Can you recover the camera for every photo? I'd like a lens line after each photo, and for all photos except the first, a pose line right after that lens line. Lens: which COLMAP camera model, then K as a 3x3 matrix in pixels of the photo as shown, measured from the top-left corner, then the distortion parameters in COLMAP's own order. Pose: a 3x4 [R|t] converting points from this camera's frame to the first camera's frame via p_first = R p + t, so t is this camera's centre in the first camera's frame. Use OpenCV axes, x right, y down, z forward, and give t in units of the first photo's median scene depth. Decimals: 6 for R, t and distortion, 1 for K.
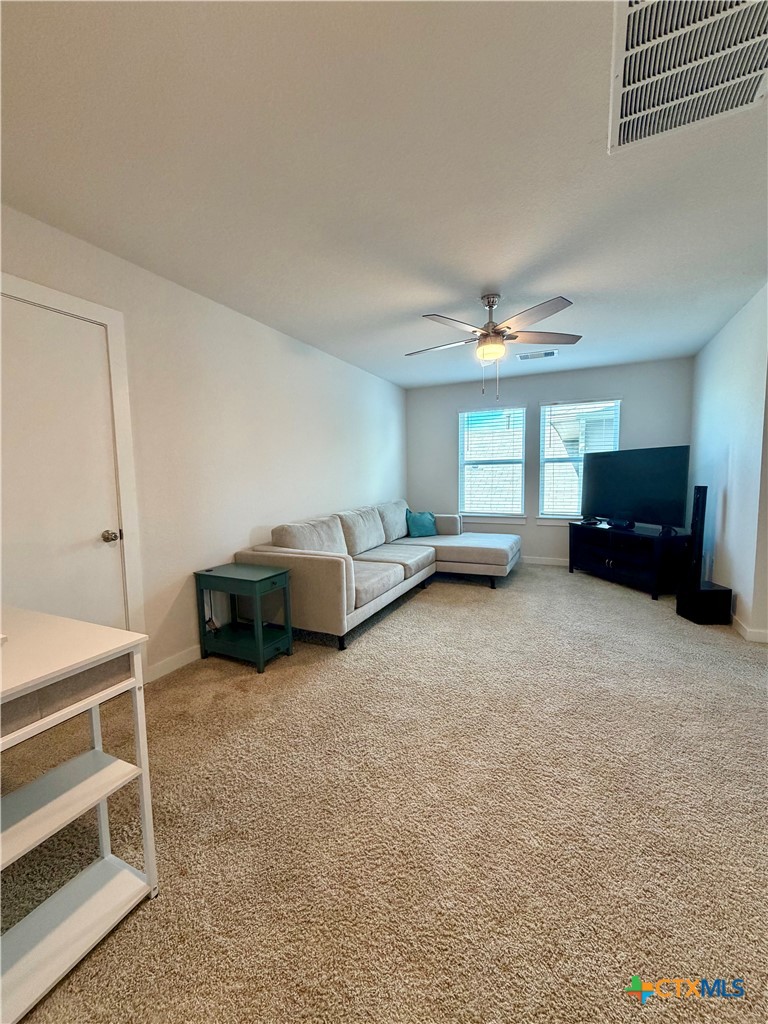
lens RADIAL K [[408.6, 0, 384.0], [0, 408.6, 512.0], [0, 0, 1]] dist [0.002493, 0.000044]
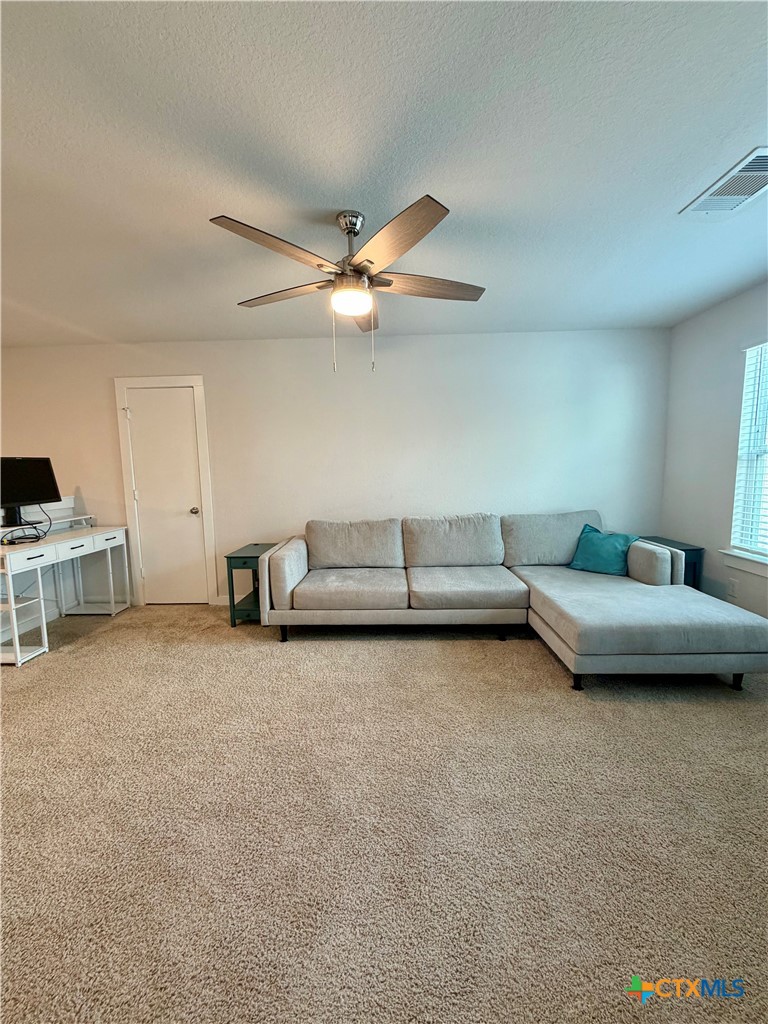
lens RADIAL K [[408.6, 0, 384.0], [0, 408.6, 512.0], [0, 0, 1]] dist [0.002493, 0.000044]
pose [[0.414646, 0.110821, -0.903209, 0.933435], [-0.079382, 0.993178, 0.085418, -0.111514], [0.906514, 0.036280, 0.420615, 0.776108]]
